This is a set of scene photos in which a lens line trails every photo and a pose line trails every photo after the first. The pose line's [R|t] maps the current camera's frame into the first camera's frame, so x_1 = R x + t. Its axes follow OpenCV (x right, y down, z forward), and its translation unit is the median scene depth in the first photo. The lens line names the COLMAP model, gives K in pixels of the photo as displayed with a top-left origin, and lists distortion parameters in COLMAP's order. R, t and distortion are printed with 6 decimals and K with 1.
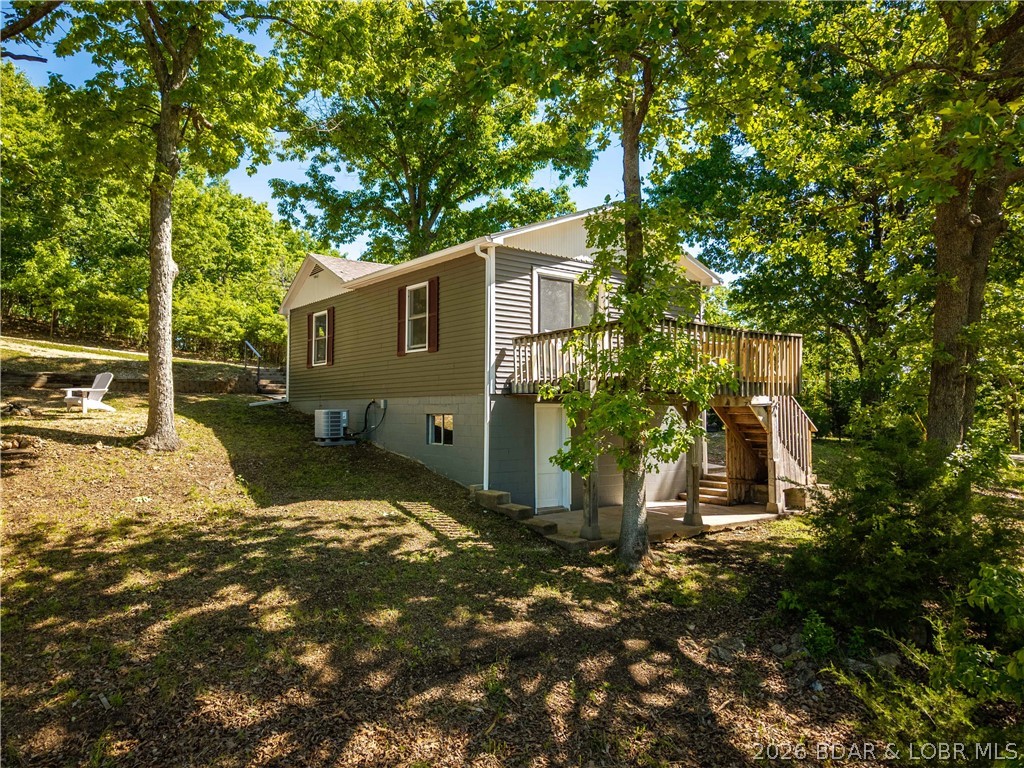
lens RADIAL K [[692.1, 0, 506.9], [0, 692.1, 380.0], [0, 0, 1]] dist [0.022185, -0.018105]
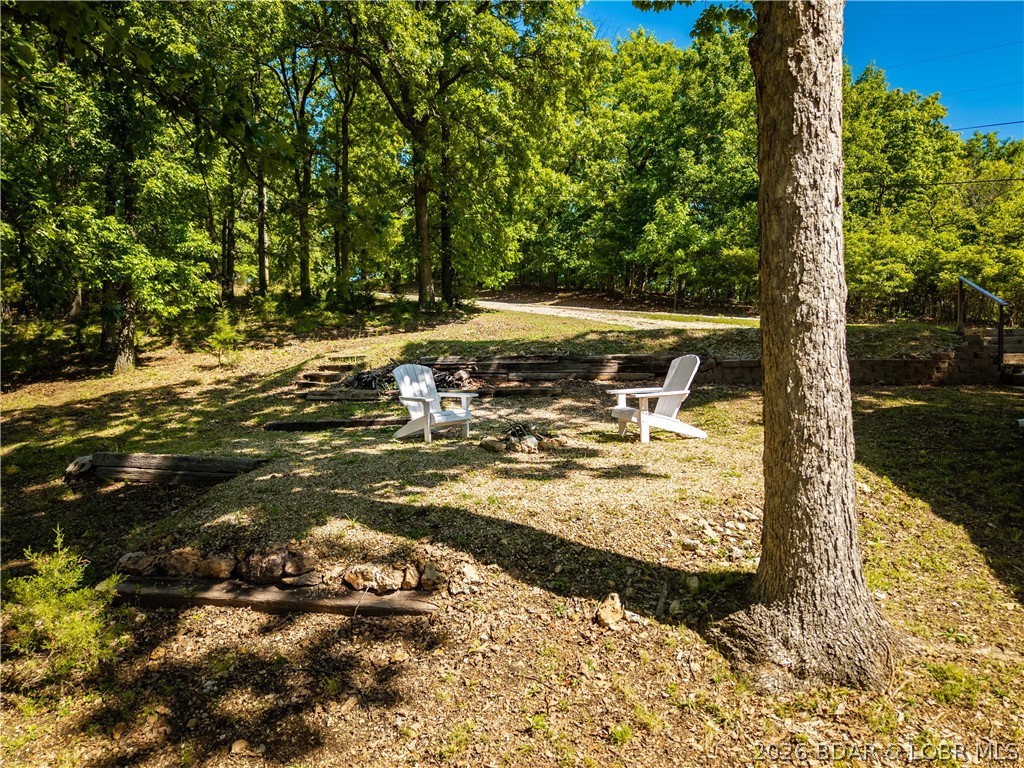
lens RADIAL K [[692.1, 0, 505.6], [0, 692.1, 380.4], [0, 0, 1]] dist [0.022185, -0.018105]
pose [[0.653999, 0.000636, -0.756495, -0.407129], [0.036035, 0.998838, 0.031992, -0.017767], [0.755637, -0.048182, 0.653216, 0.811296]]
